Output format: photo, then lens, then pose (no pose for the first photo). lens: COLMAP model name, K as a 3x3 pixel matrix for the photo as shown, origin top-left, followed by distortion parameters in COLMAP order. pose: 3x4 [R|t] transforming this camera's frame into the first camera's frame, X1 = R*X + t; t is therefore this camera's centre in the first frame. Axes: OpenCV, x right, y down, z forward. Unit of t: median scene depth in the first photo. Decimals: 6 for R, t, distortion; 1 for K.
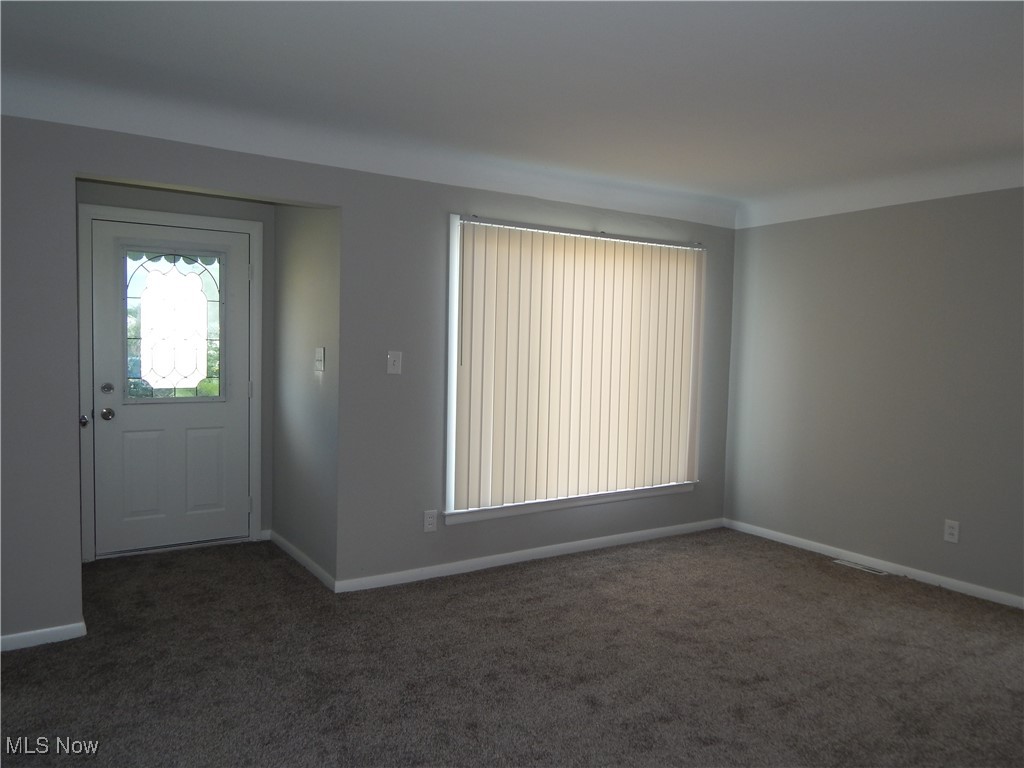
lens RADIAL K [[738.9, 0, 512.0], [0, 738.9, 384.0], [0, 0, 1]] dist [0.033460, -0.002510]
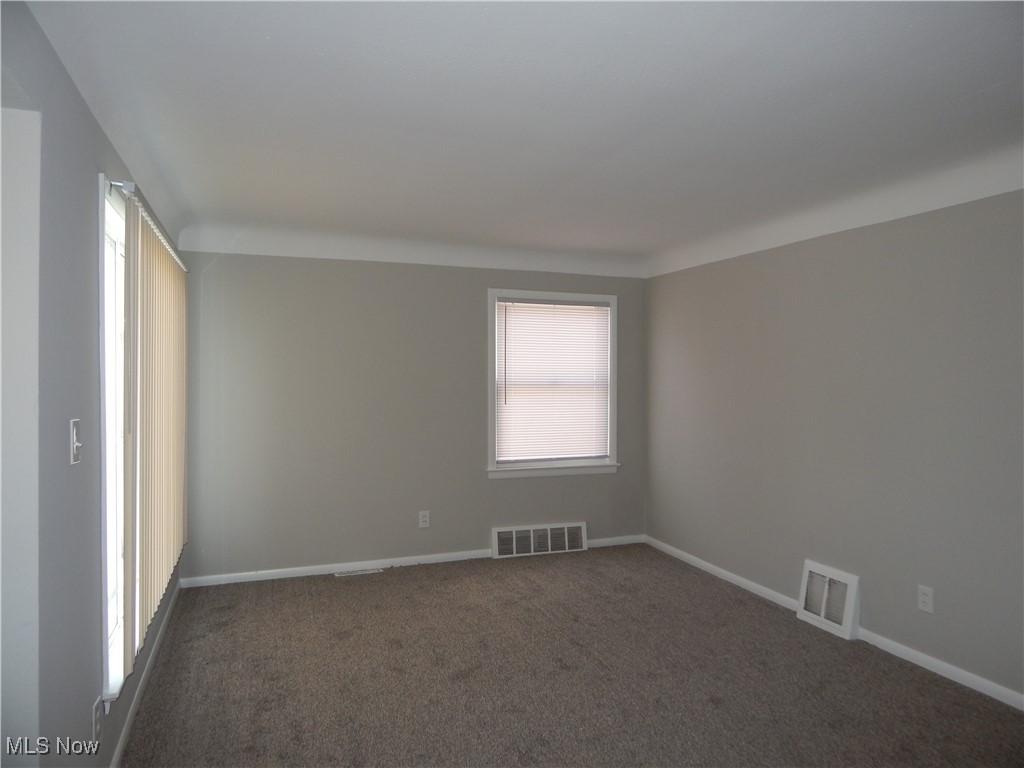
lens RADIAL K [[666.8, 0, 512.0], [0, 666.8, 384.0], [0, 0, 1]] dist [0.003914, 0.001958]
pose [[0.211723, -0.020185, 0.977121, -0.502018], [0.056482, 0.998368, 0.008386, -0.037583], [-0.975696, 0.053414, 0.212518, 0.592900]]
